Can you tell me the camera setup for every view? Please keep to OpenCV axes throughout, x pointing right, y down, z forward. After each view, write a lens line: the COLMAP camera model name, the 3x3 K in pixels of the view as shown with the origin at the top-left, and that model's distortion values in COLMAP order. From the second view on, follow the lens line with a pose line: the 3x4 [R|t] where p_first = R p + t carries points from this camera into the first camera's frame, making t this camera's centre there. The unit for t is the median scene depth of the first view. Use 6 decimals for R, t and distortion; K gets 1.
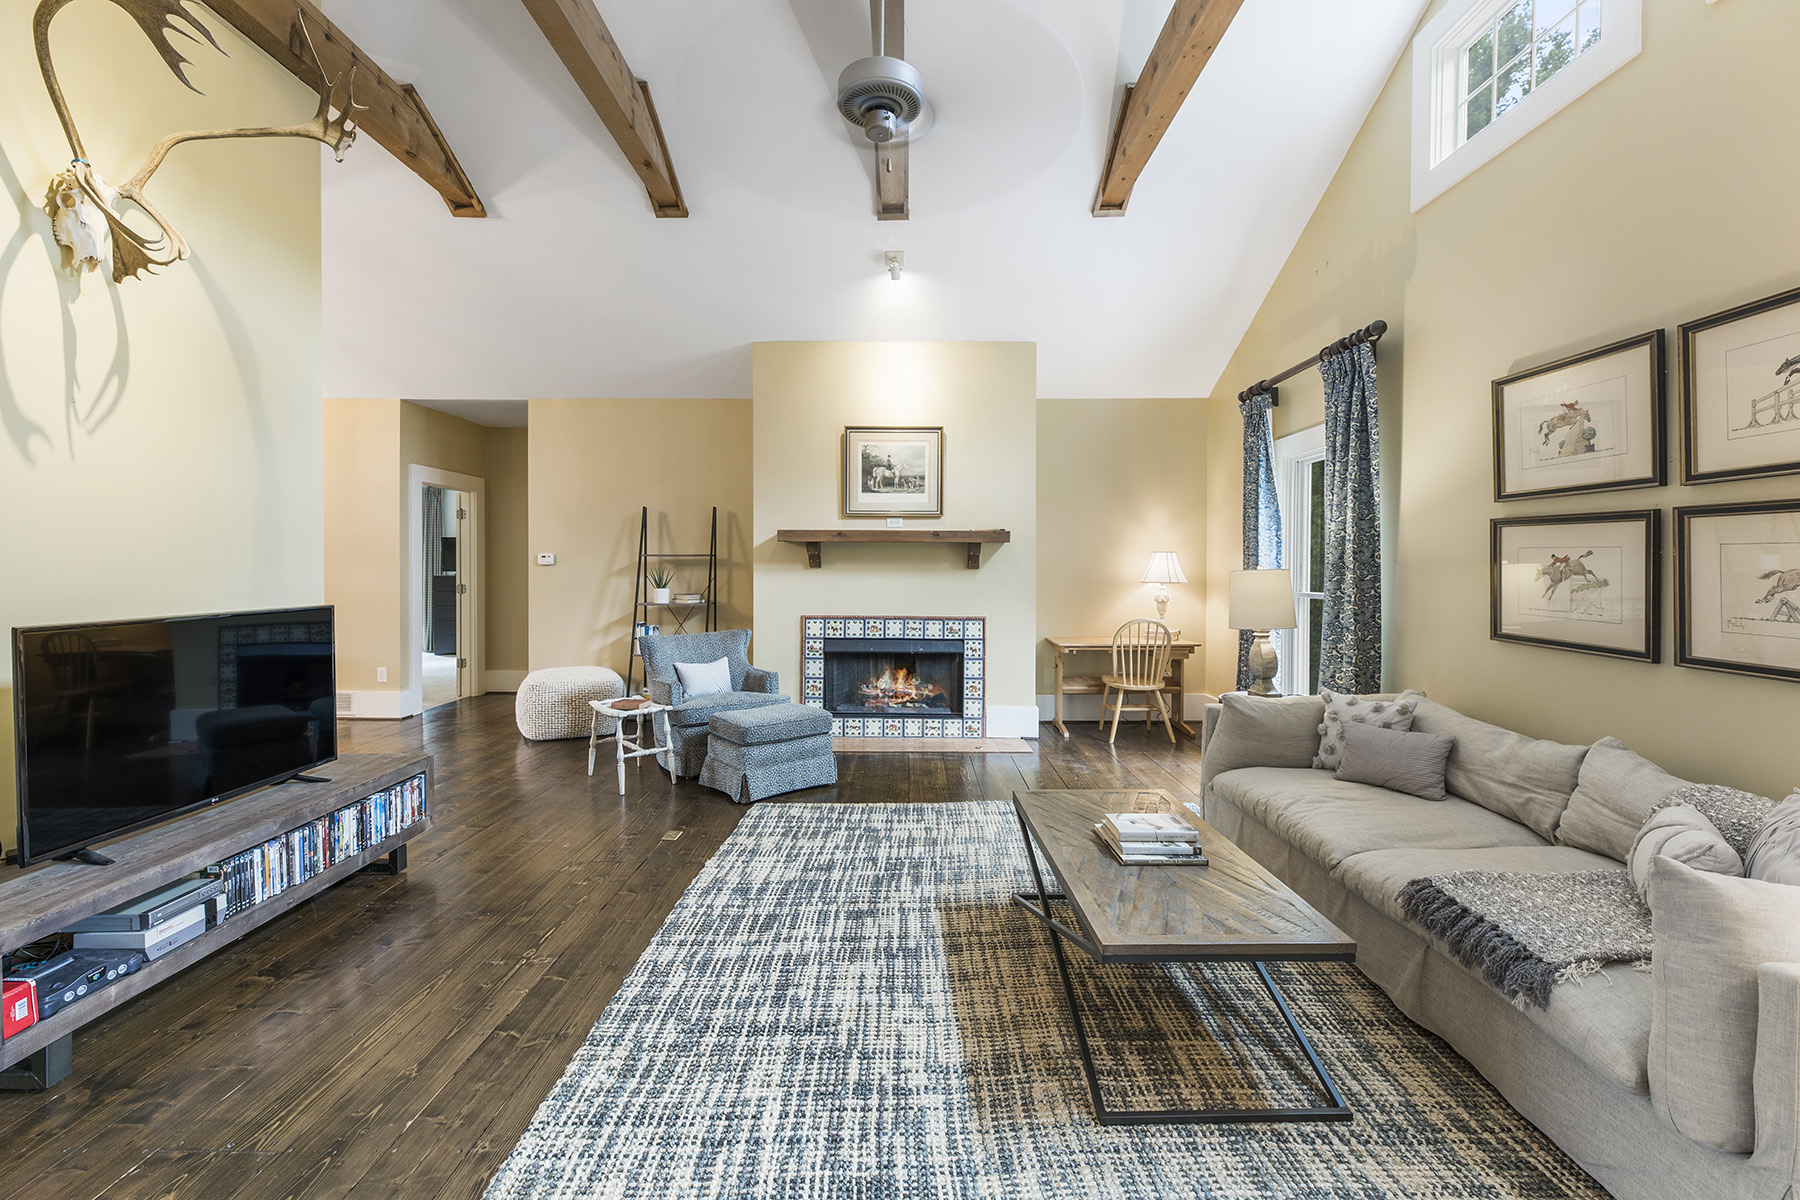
lens RADIAL K [[748.2, 0, 907.2], [0, 748.2, 574.5], [0, 0, 1]] dist [-0.001423, -0.000353]
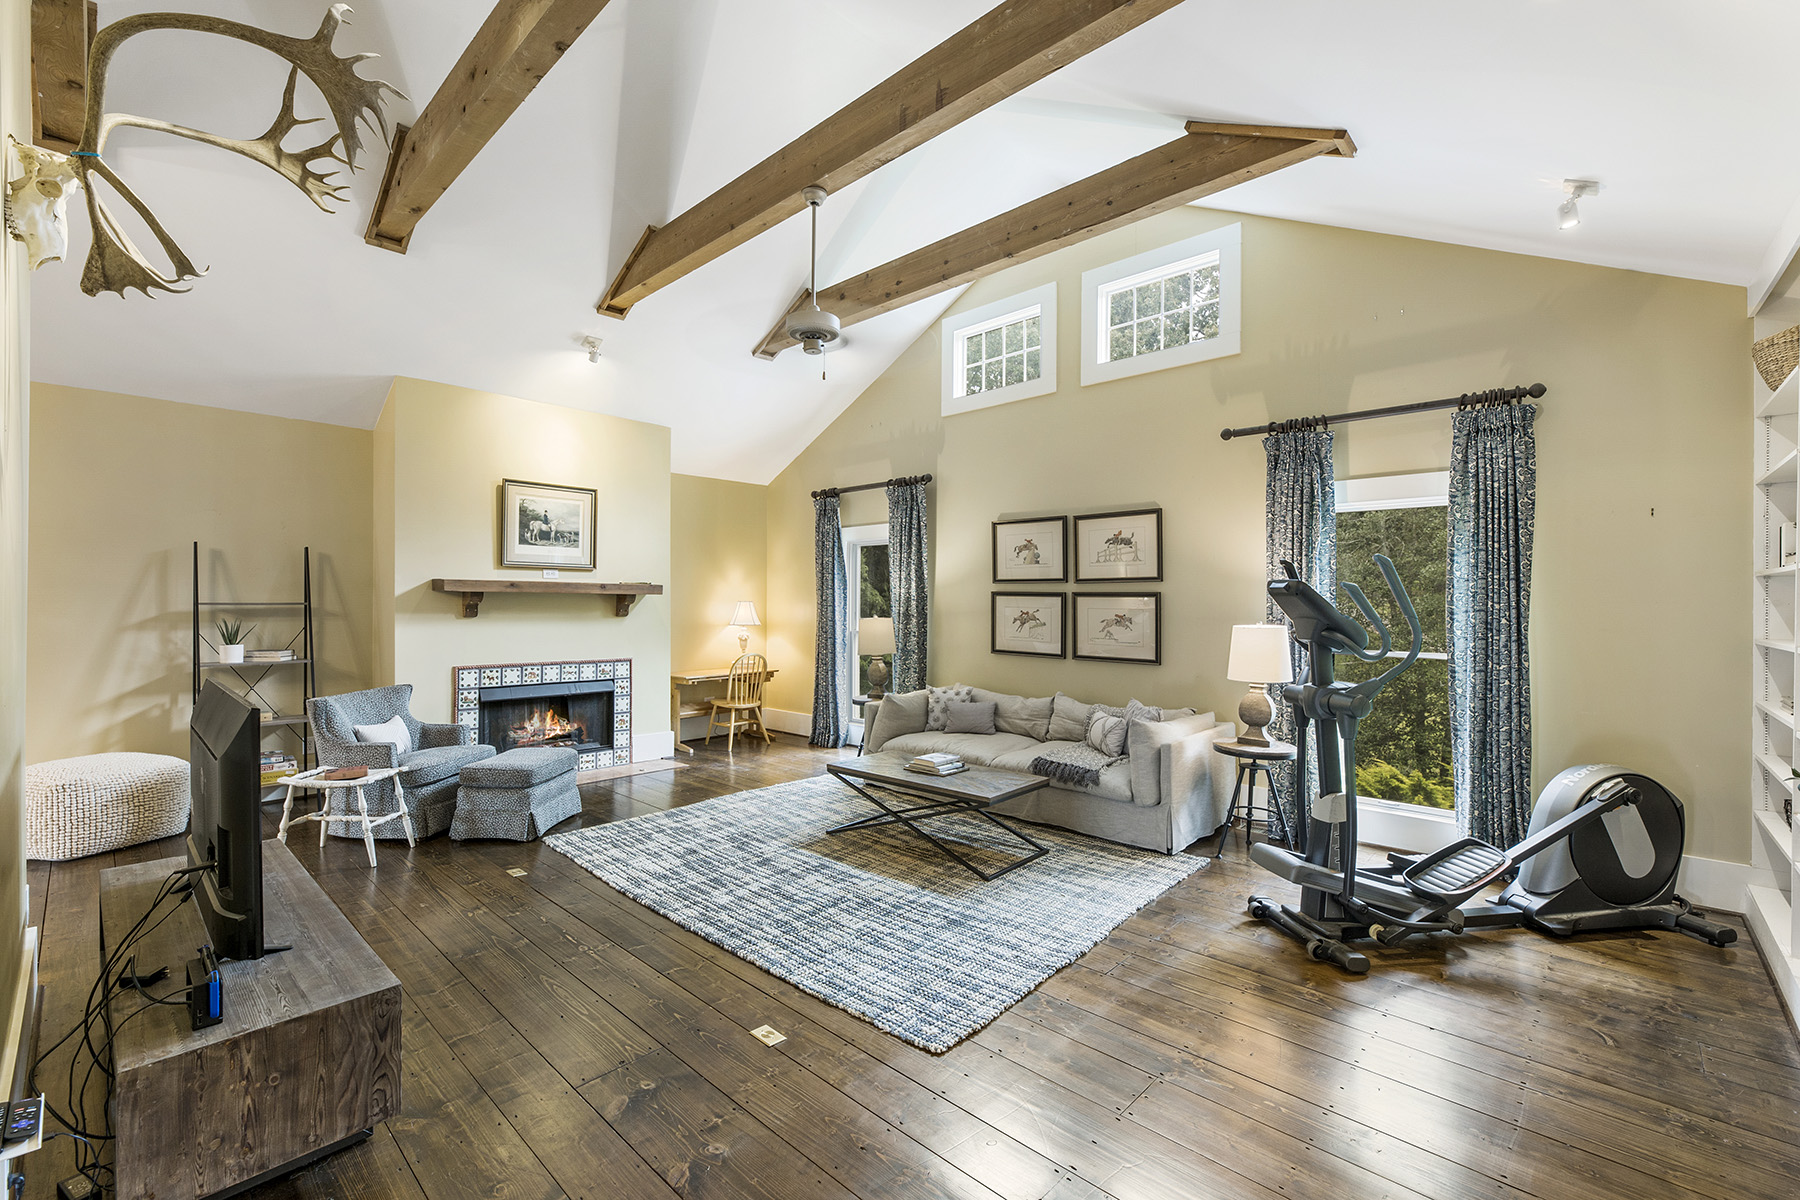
lens RADIAL K [[748.2, 0, 906.3], [0, 748.2, 604.1], [0, 0, 1]] dist [-0.001423, -0.000353]
pose [[0.676567, -0.000273, 0.736381, -0.669287], [0.005365, 0.999975, -0.004559, -0.027744], [-0.736361, 0.007035, 0.676552, -0.134670]]
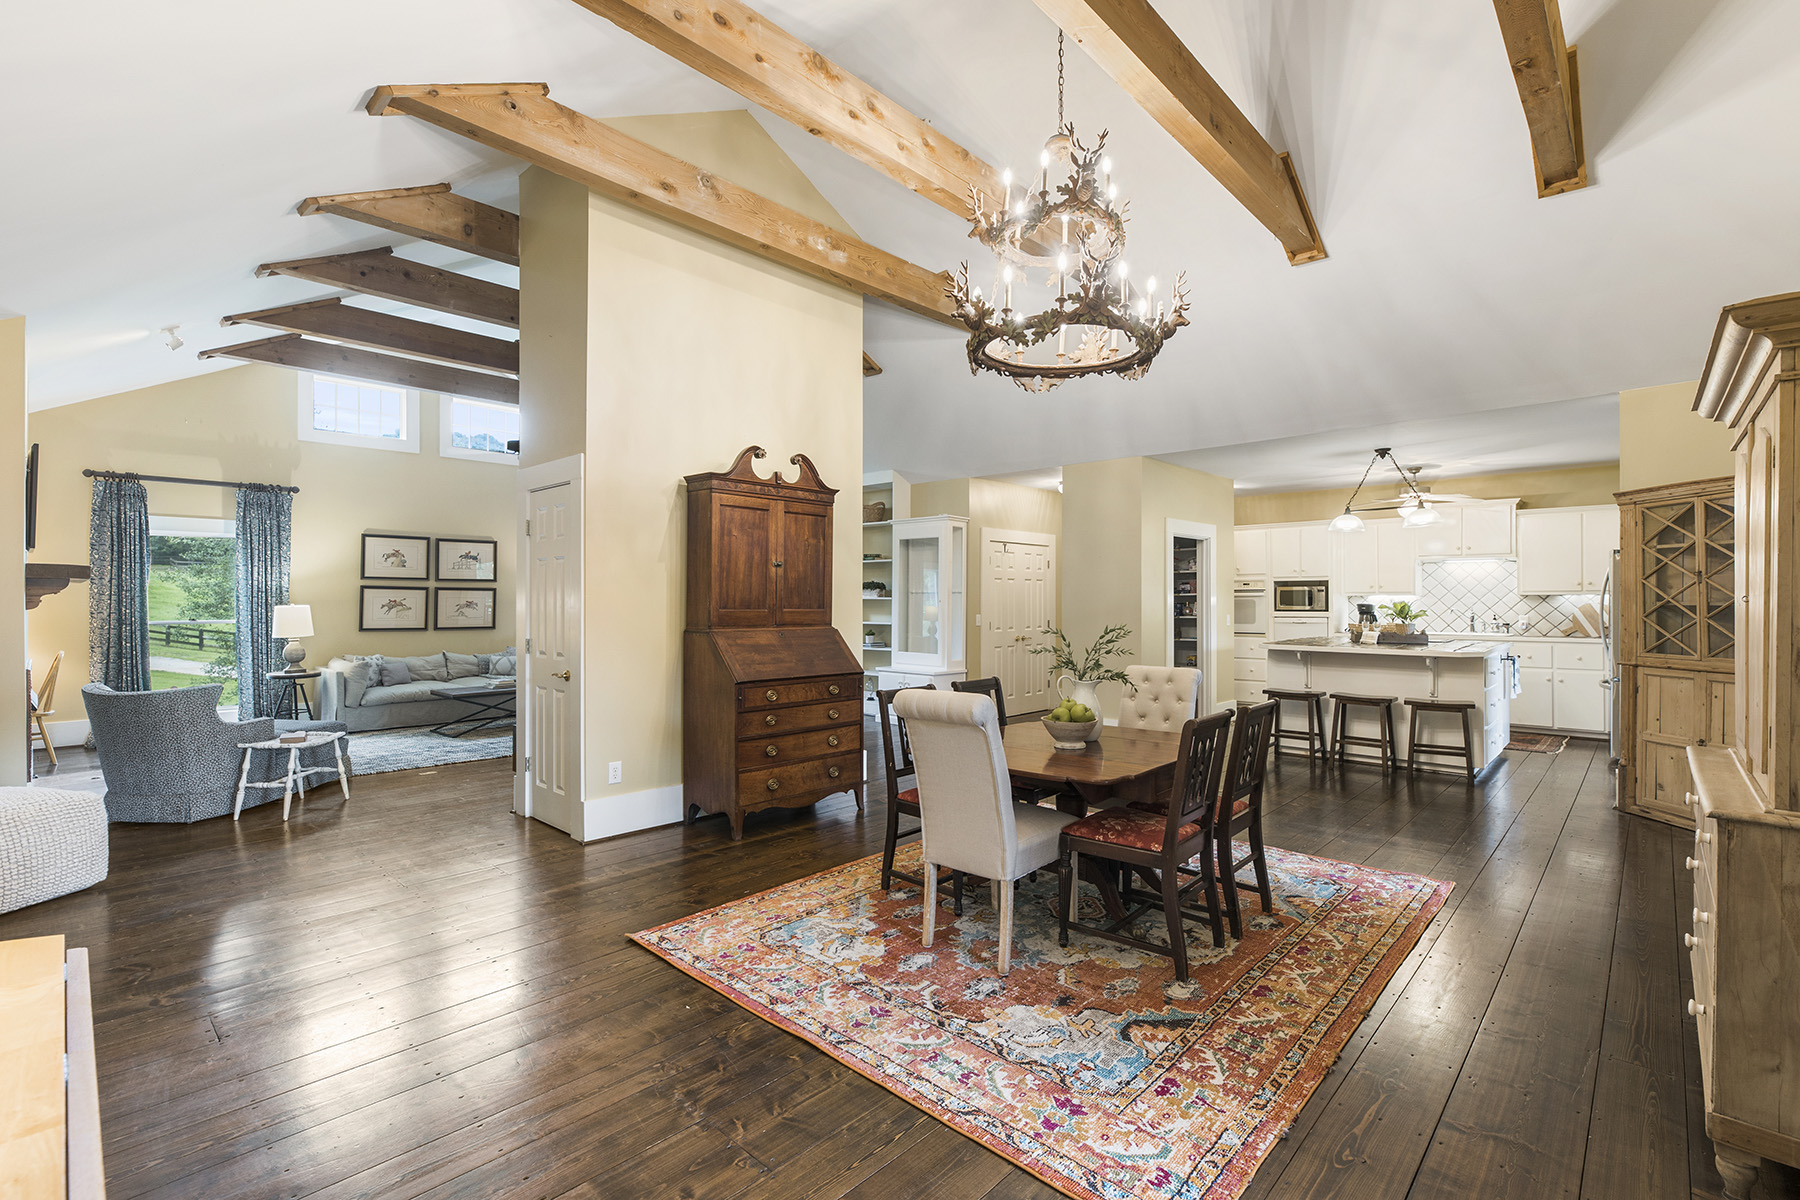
lens RADIAL K [[797.7, 0, 897.7], [0, 797.7, 597.5], [0, 0, 1]] dist [-0.000811, -0.000031]
pose [[-0.726577, 0.006847, 0.687051, -2.077527], [0.010712, 0.999942, 0.001364, -0.012638], [-0.687001, 0.008351, -0.726608, 1.429220]]
